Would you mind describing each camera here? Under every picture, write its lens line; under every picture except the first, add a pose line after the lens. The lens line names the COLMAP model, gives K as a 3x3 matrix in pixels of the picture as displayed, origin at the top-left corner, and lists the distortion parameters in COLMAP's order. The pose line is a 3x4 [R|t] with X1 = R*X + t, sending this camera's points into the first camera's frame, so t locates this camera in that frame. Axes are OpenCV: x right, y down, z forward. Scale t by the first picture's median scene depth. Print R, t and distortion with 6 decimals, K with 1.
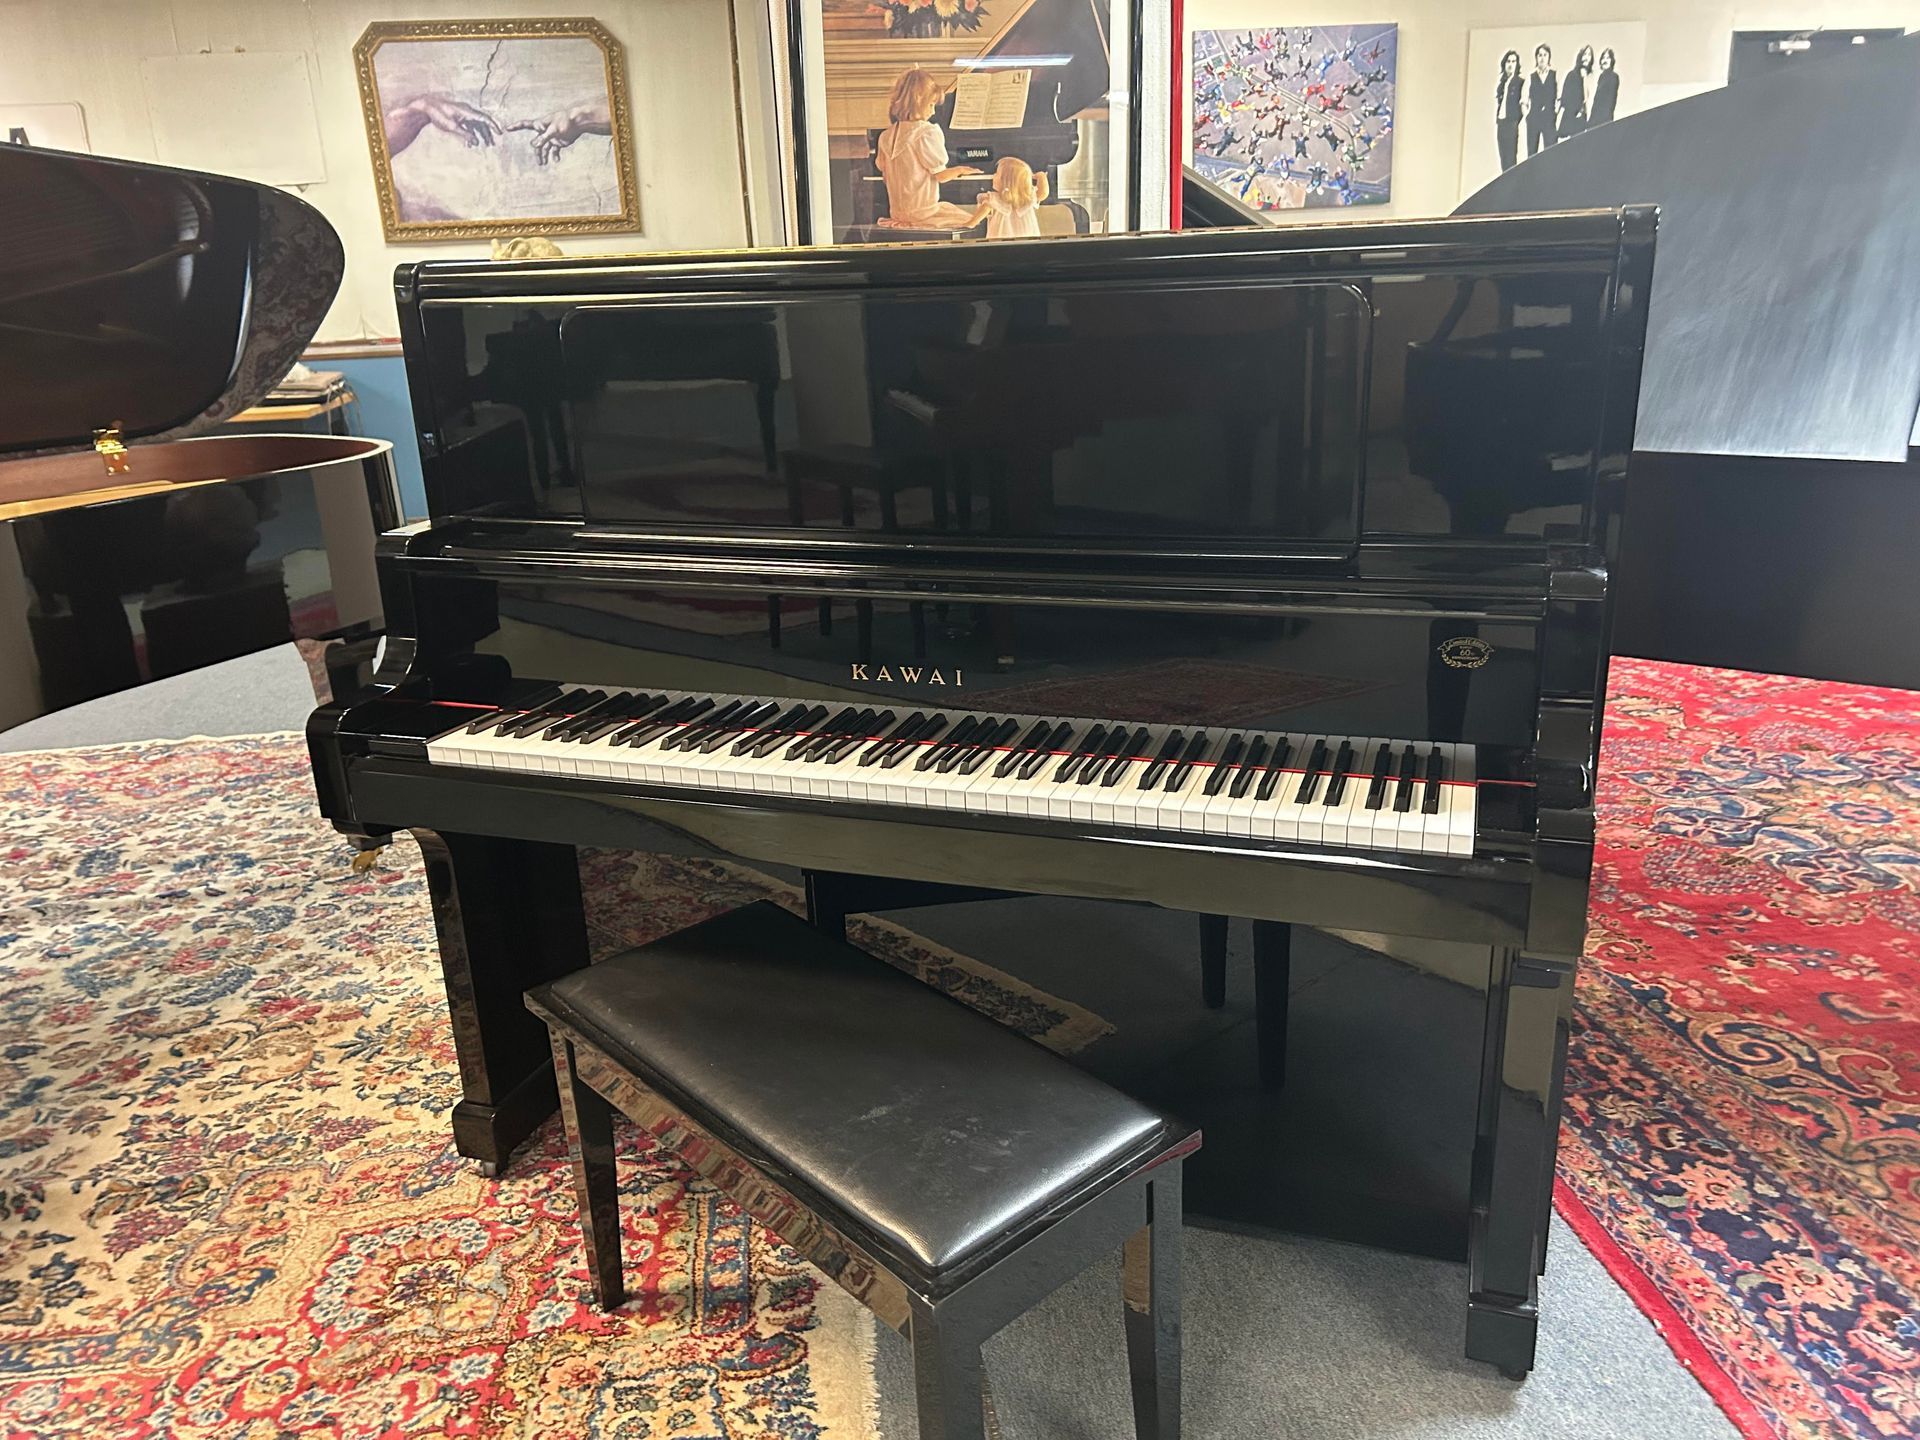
lens RADIAL K [[1485.9, 0, 956.7], [0, 1485.9, 723.9], [0, 0, 1]] dist [0.074008, -0.085095]
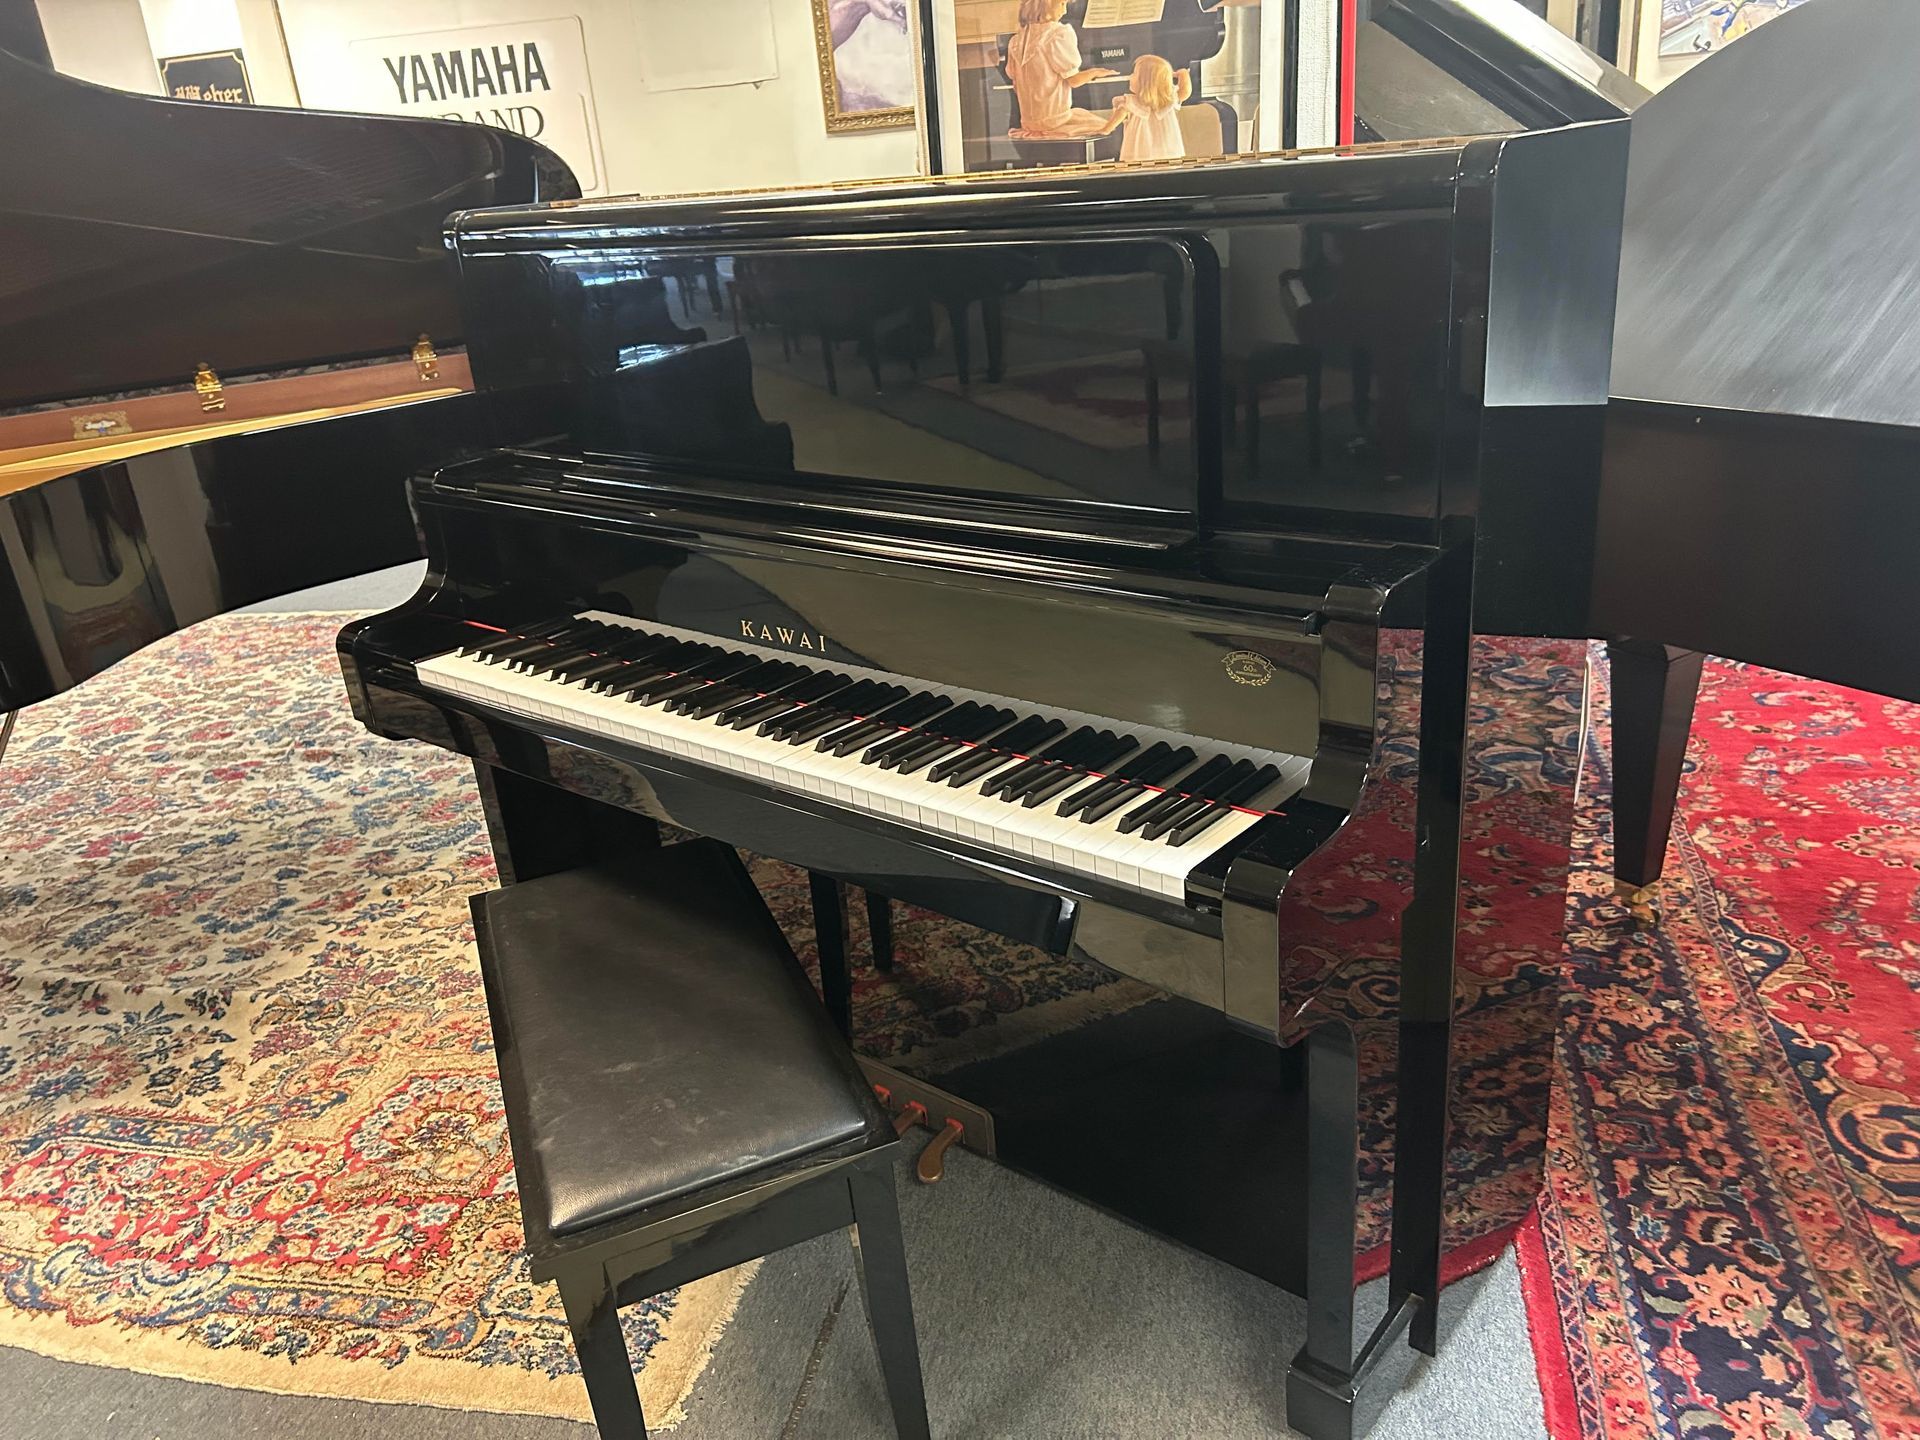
lens RADIAL K [[1476.6, 0, 951.8], [0, 1476.6, 723.4], [0, 0, 1]] dist [0.071555, -0.083969]
pose [[0.936699, 0.091392, -0.337998, 0.317587], [-0.061092, 0.993186, 0.099243, -0.063027], [0.344765, -0.072312, 0.935900, 0.082021]]
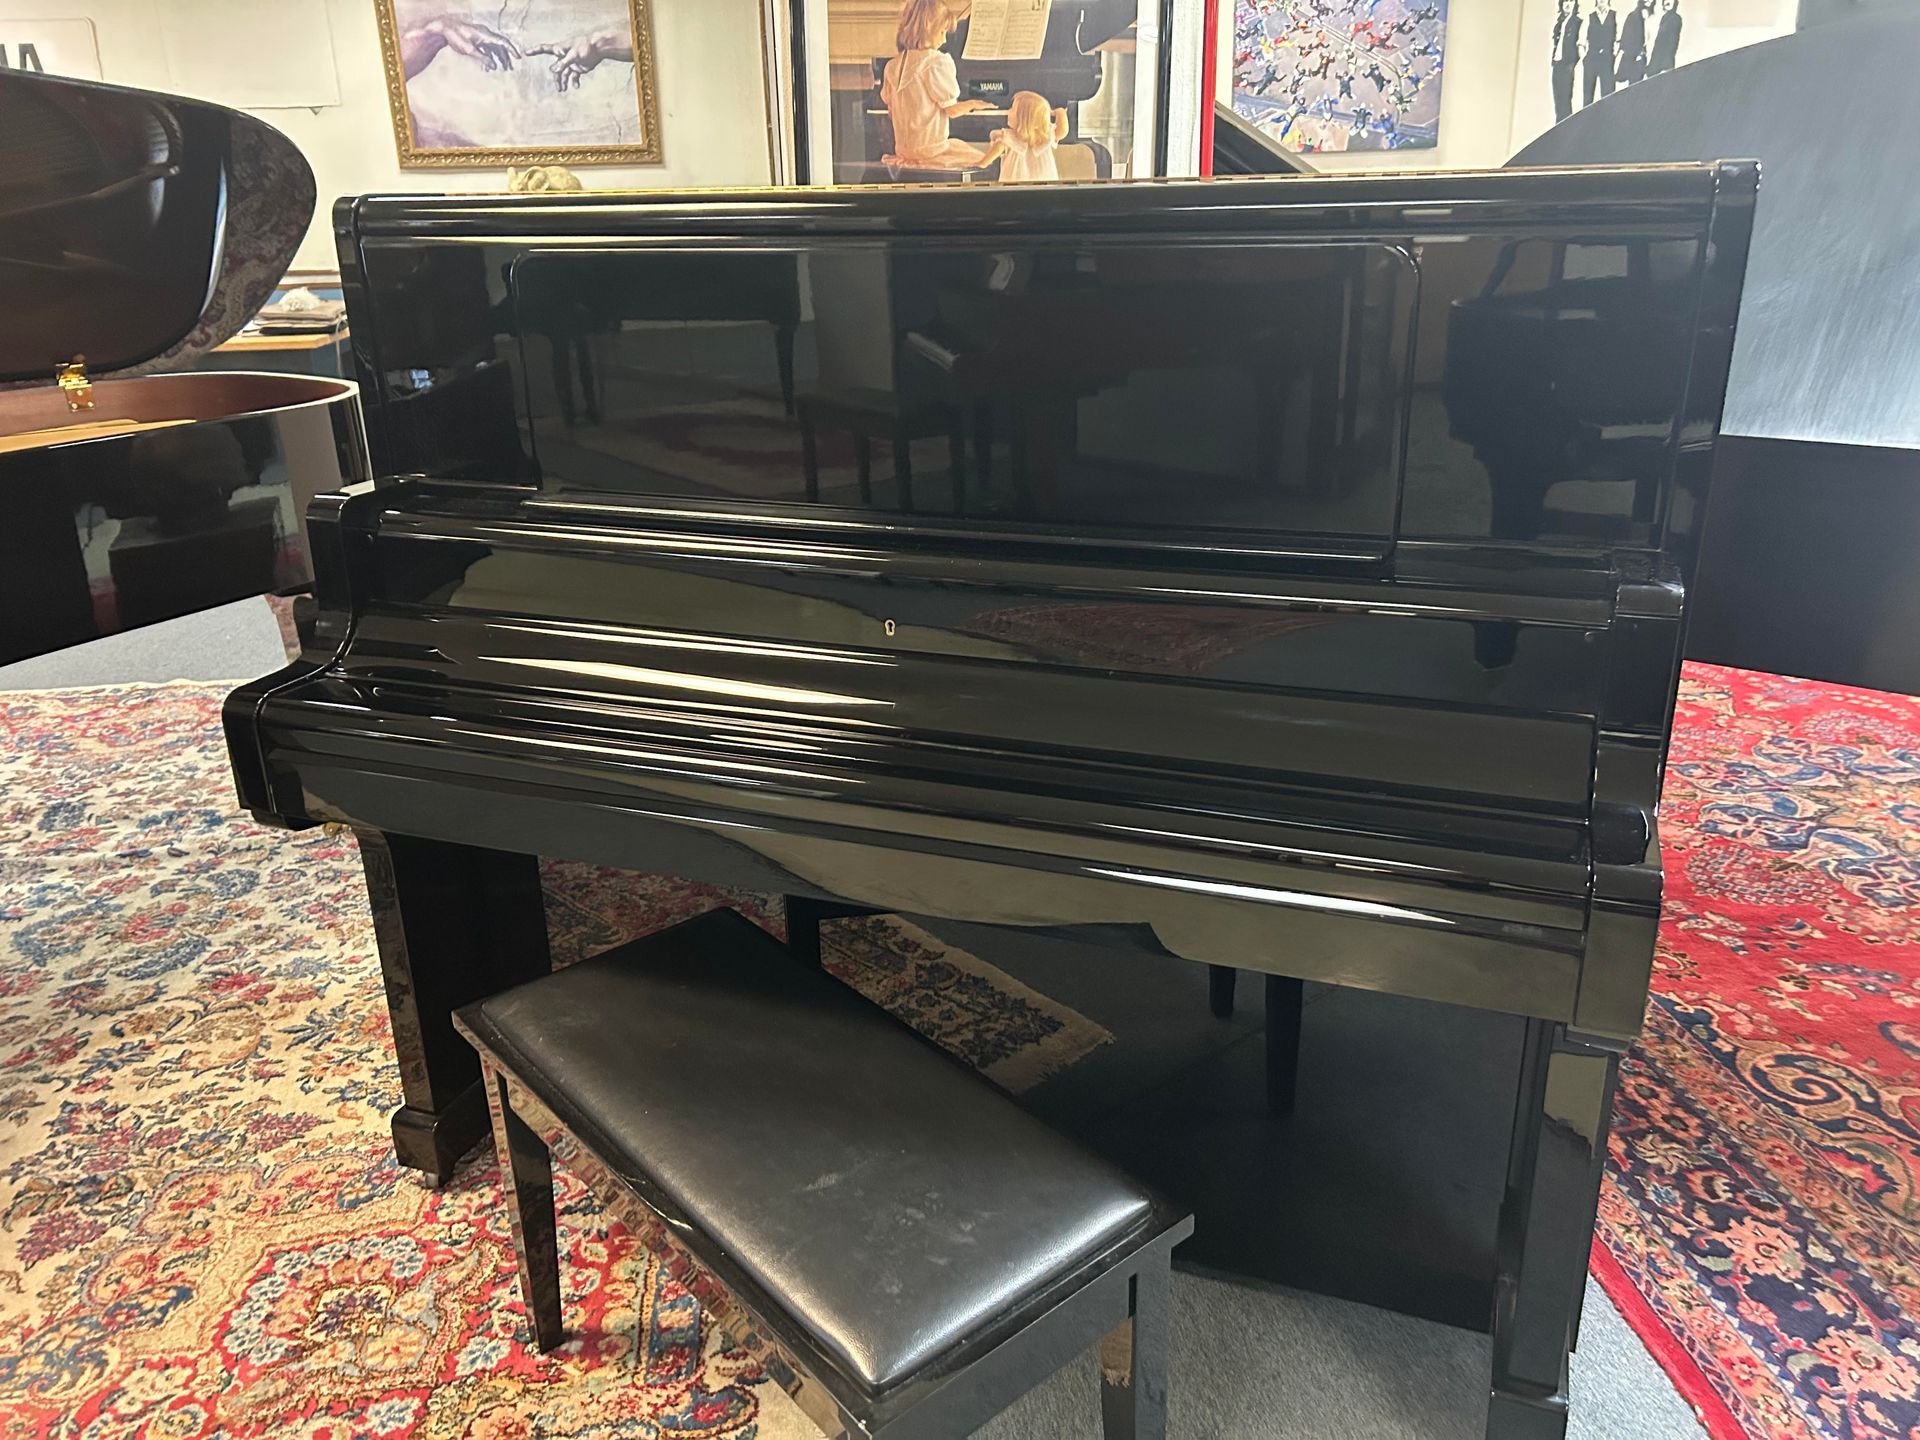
lens RADIAL K [[1477.6, 0, 954.0], [0, 1477.6, 700.5], [0, 0, 1]] dist [0.097377, -0.117018]
pose [[0.999500, 0.026045, -0.017905, 0.019898], [-0.025588, 0.999353, 0.025279, -0.030551], [0.018552, -0.024808, 0.999520, 0.082733]]
